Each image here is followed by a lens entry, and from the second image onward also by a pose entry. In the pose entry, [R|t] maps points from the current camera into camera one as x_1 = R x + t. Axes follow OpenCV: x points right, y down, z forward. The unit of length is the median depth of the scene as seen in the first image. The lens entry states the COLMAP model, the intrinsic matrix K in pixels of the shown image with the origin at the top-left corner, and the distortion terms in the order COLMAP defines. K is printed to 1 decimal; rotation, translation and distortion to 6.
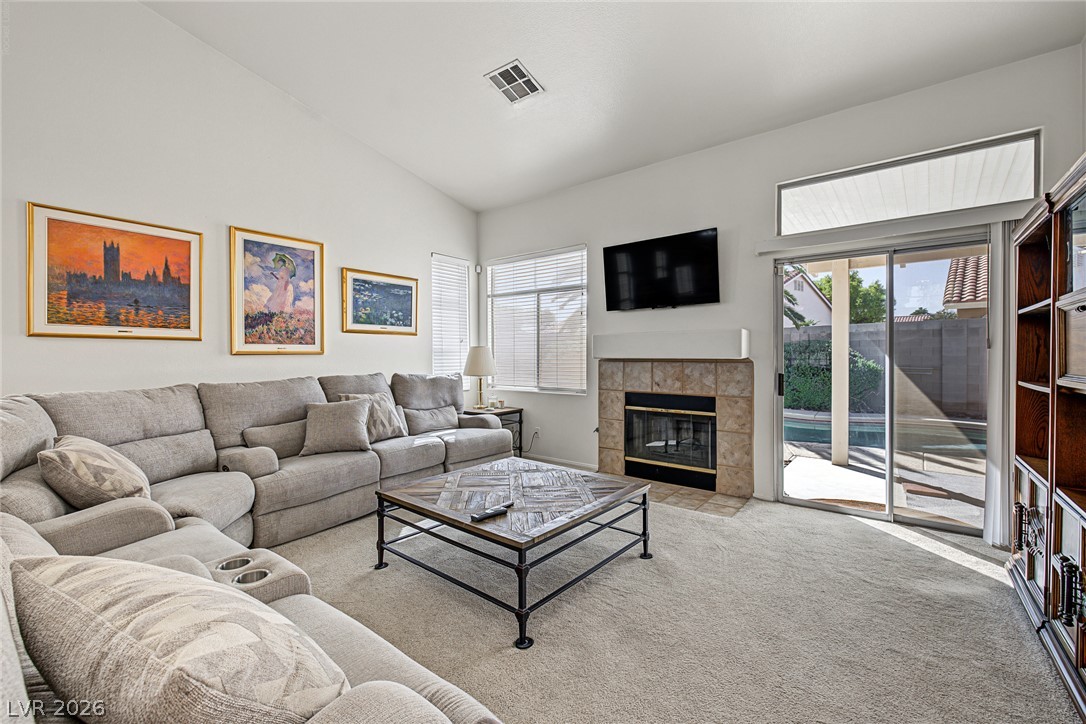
lens RADIAL K [[464.6, 0, 539.6], [0, 464.6, 356.5], [0, 0, 1]] dist [0.004889, -0.000105]
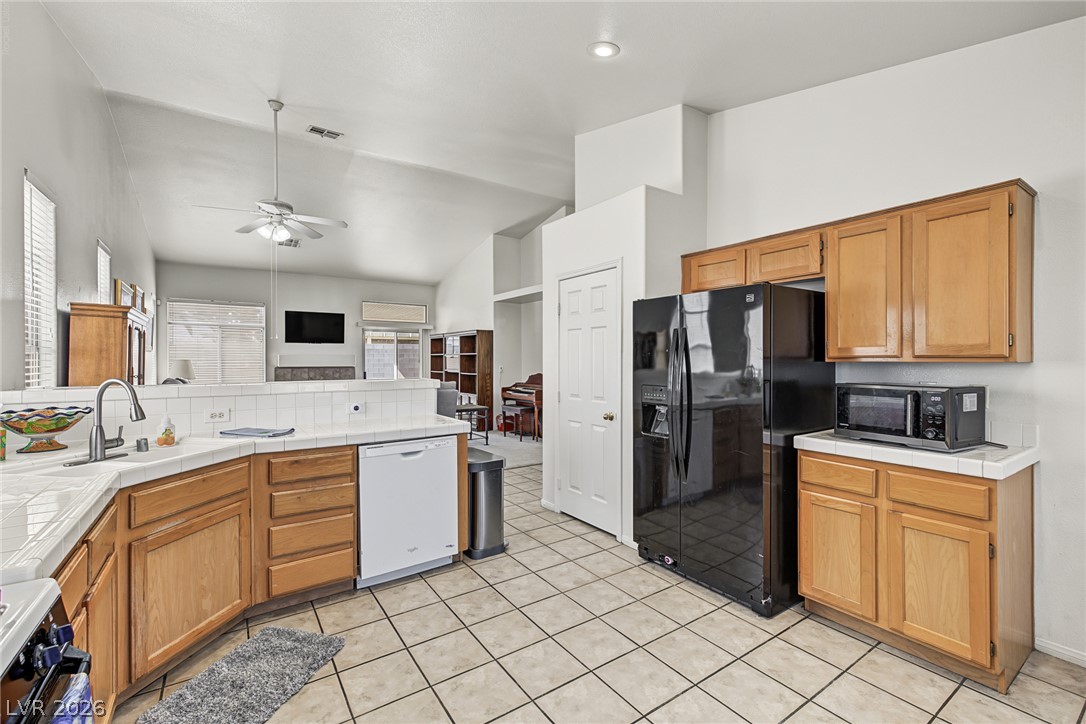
lens RADIAL K [[464.6, 0, 538.4], [0, 464.6, 361.9], [0, 0, 1]] dist [0.004889, -0.000105]
pose [[0.309865, 0.001814, 0.950779, -1.606175], [-0.001481, 0.999998, -0.001425, -0.017836], [-0.950779, -0.000967, 0.309867, -0.723141]]
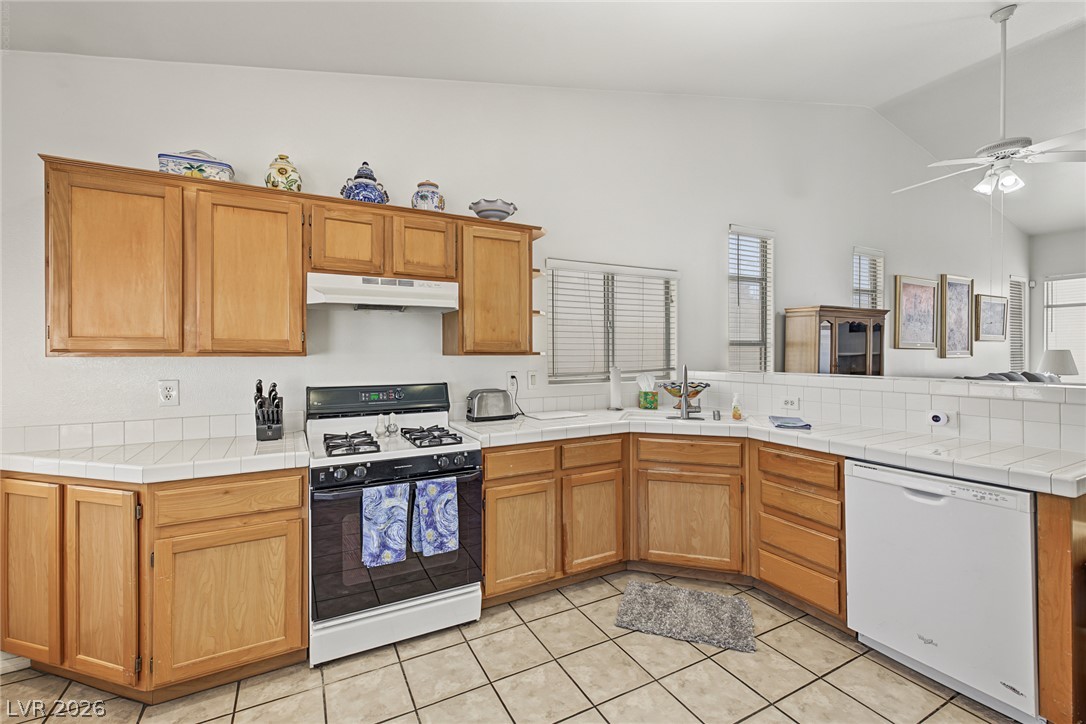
lens RADIAL K [[464.6, 0, 535.1], [0, 464.6, 356.0], [0, 0, 1]] dist [0.004889, -0.000105]
pose [[0.906813, 0.007899, -0.421460, -1.147178], [-0.003016, 0.999920, 0.012251, -0.021768], [0.421523, -0.009839, 0.906764, -0.909228]]
